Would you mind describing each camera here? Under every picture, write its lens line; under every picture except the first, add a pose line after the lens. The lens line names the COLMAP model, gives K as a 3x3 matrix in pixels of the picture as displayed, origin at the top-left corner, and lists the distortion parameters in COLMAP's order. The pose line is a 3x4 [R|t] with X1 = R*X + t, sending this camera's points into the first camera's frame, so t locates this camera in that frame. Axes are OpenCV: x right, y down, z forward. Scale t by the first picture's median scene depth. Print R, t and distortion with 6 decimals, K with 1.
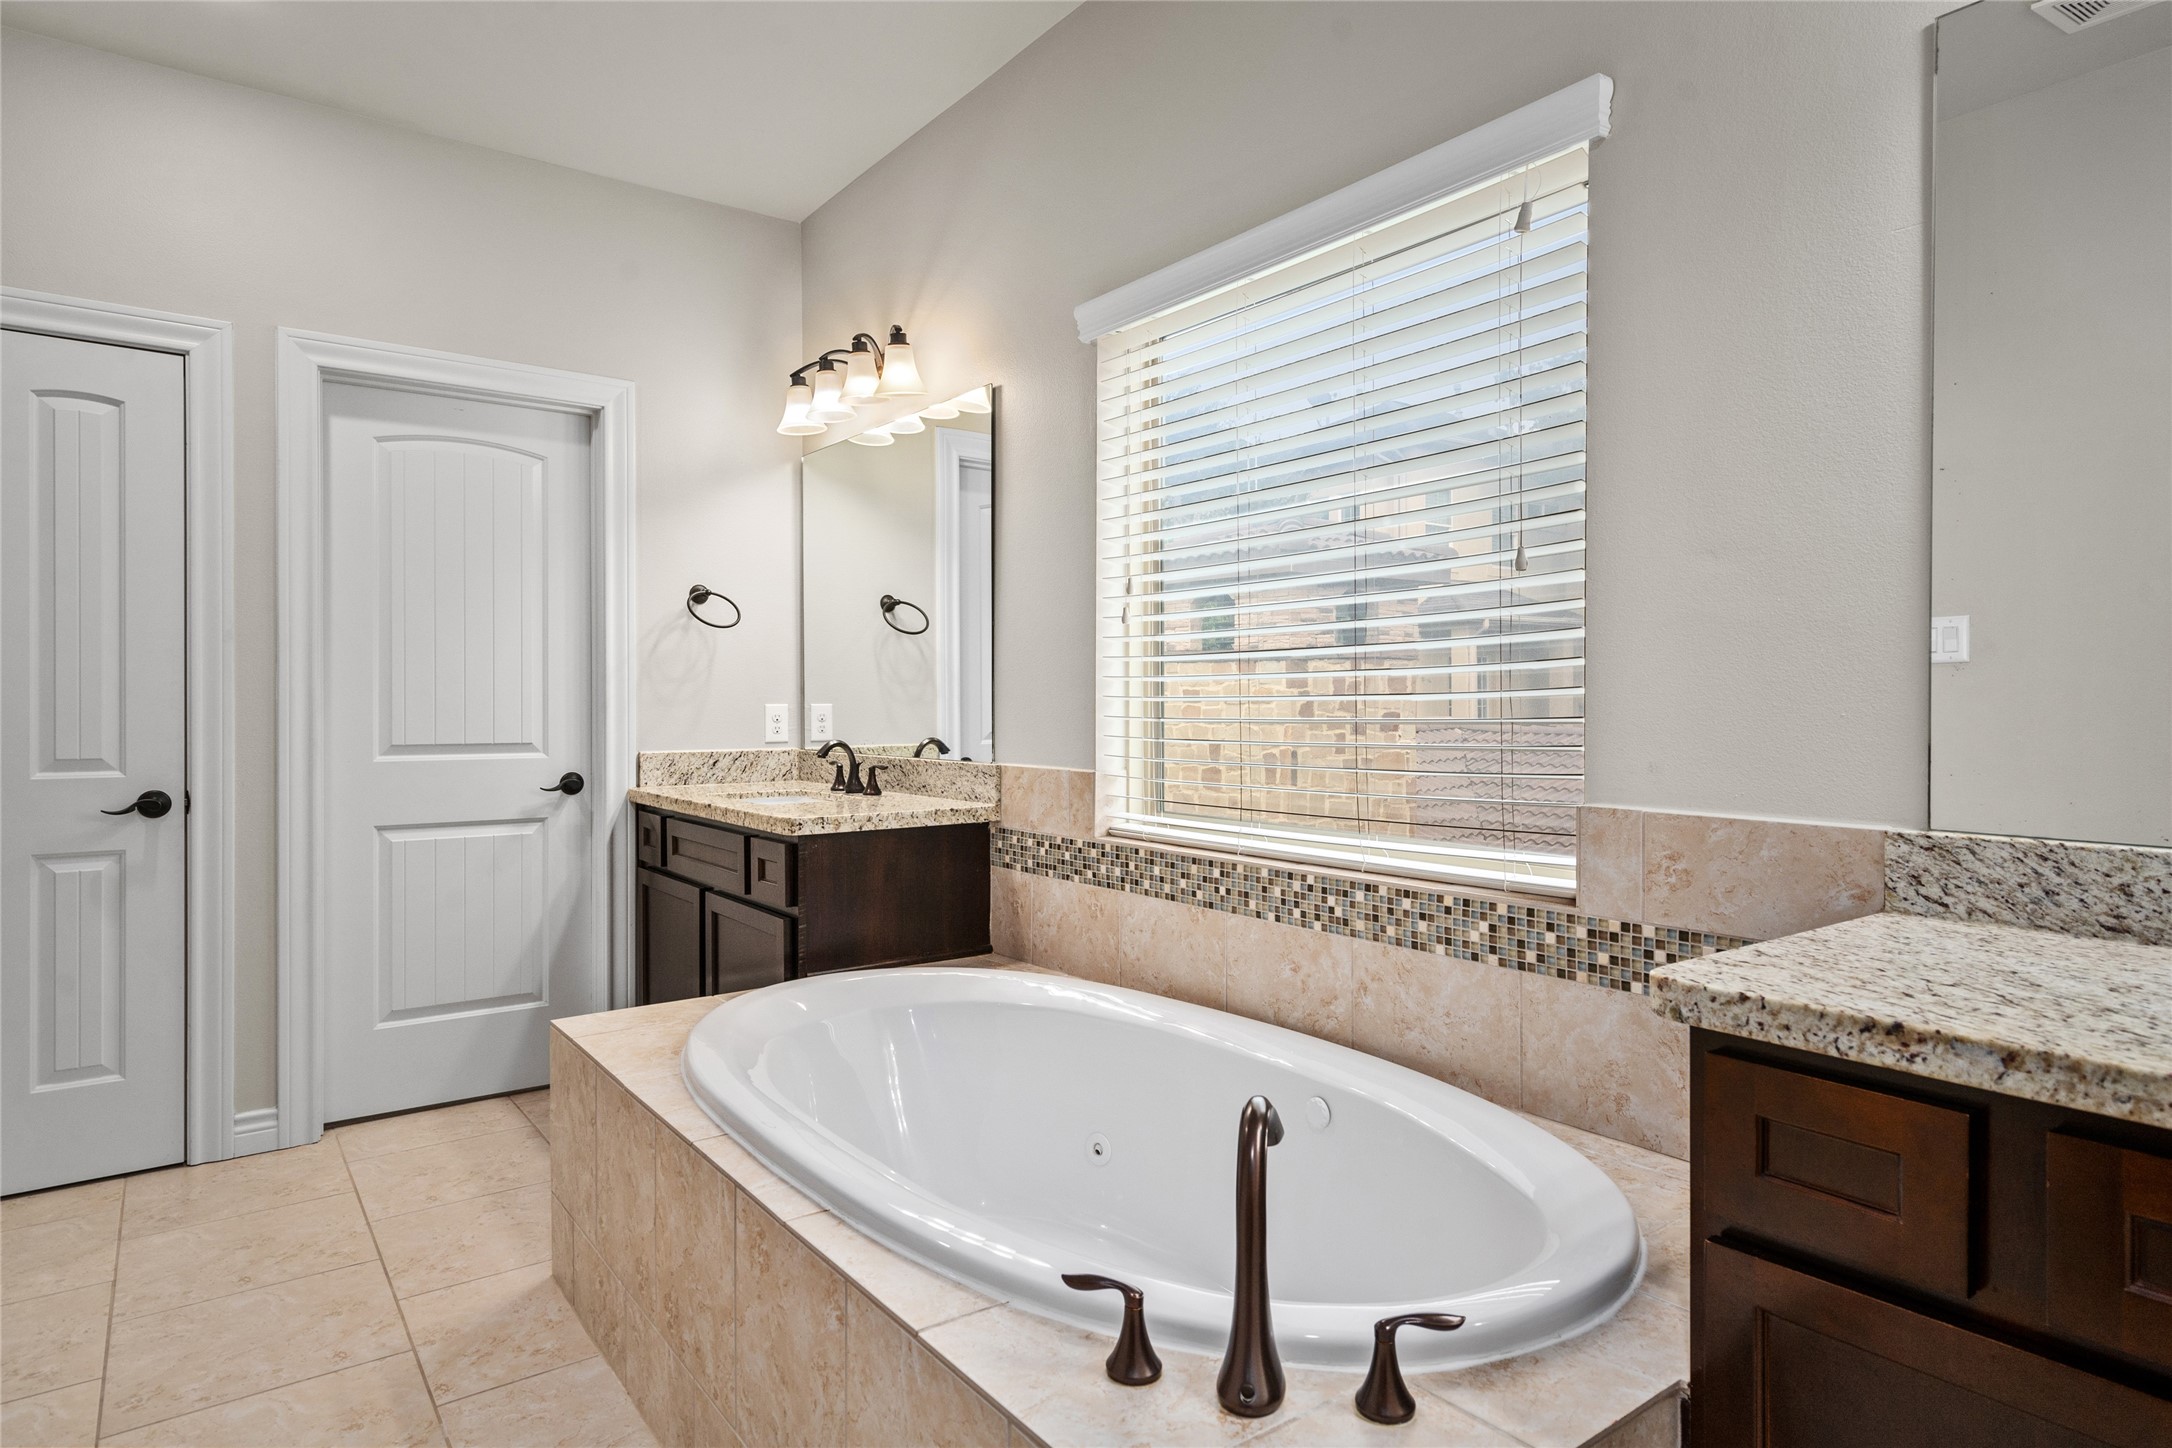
lens RADIAL K [[1244.2, 0, 1086.0], [0, 1244.2, 724.0], [0, 0, 1]] dist [-0.002818, 0.000081]
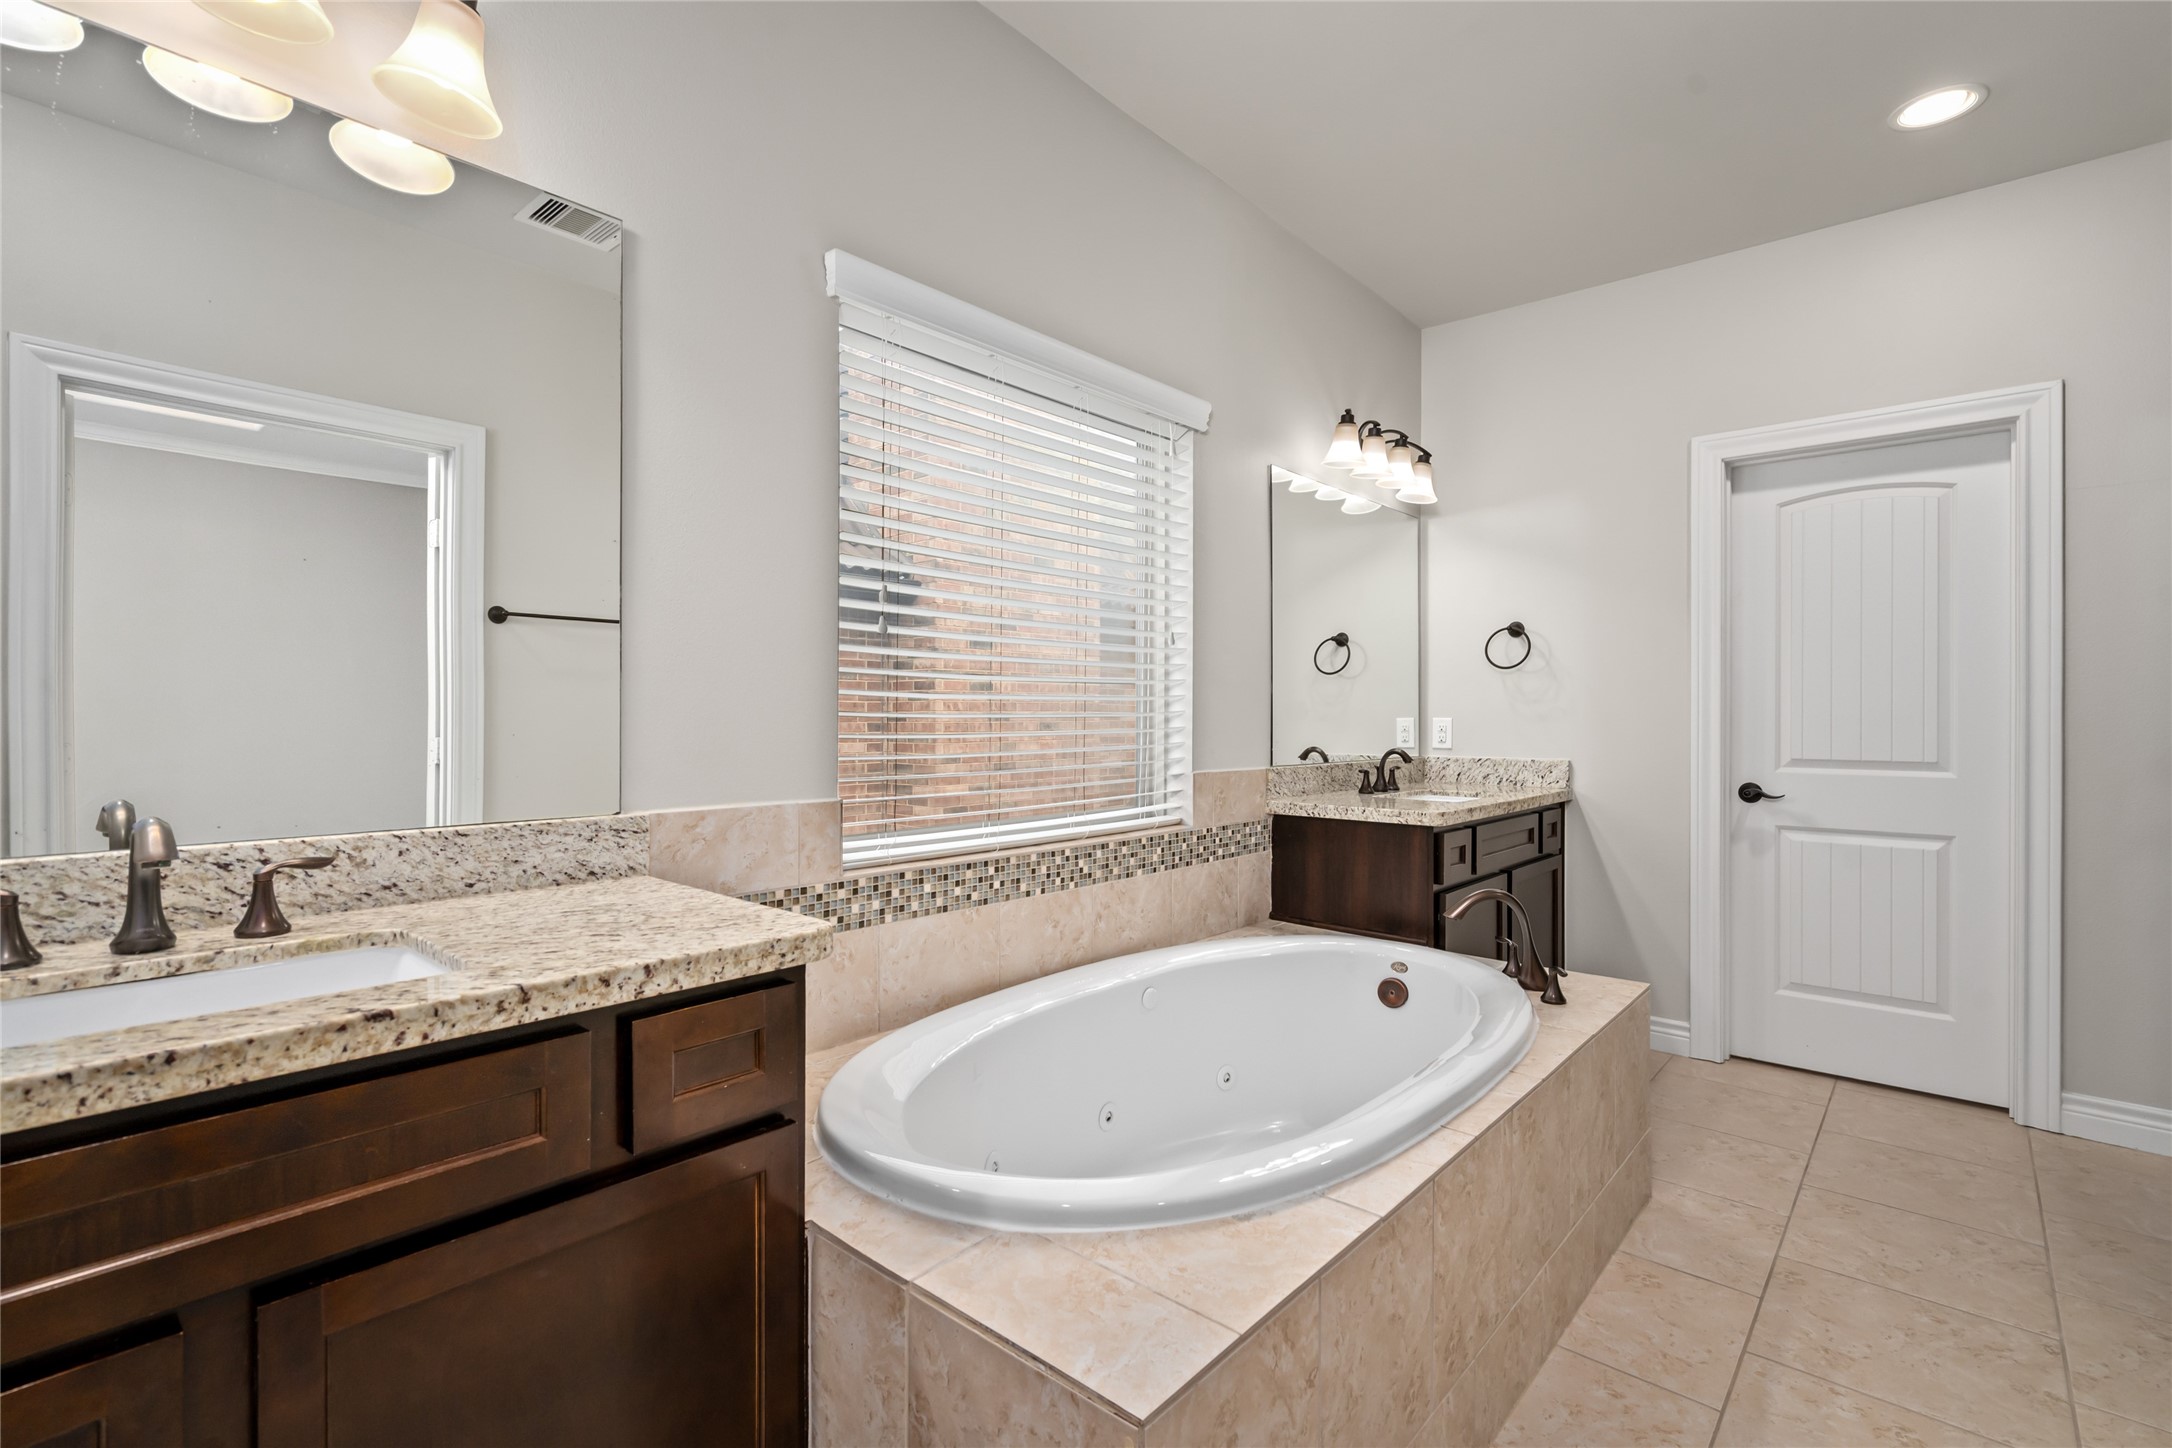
lens RADIAL K [[982.2, 0, 1076.2], [0, 982.2, 727.5], [0, 0, 1]] dist [-0.002706, 0.000119]
pose [[-0.201668, -0.002634, 0.979450, -0.816069], [0.021958, 0.999733, 0.007210, -0.015030], [-0.979208, 0.022961, -0.201556, 1.151204]]
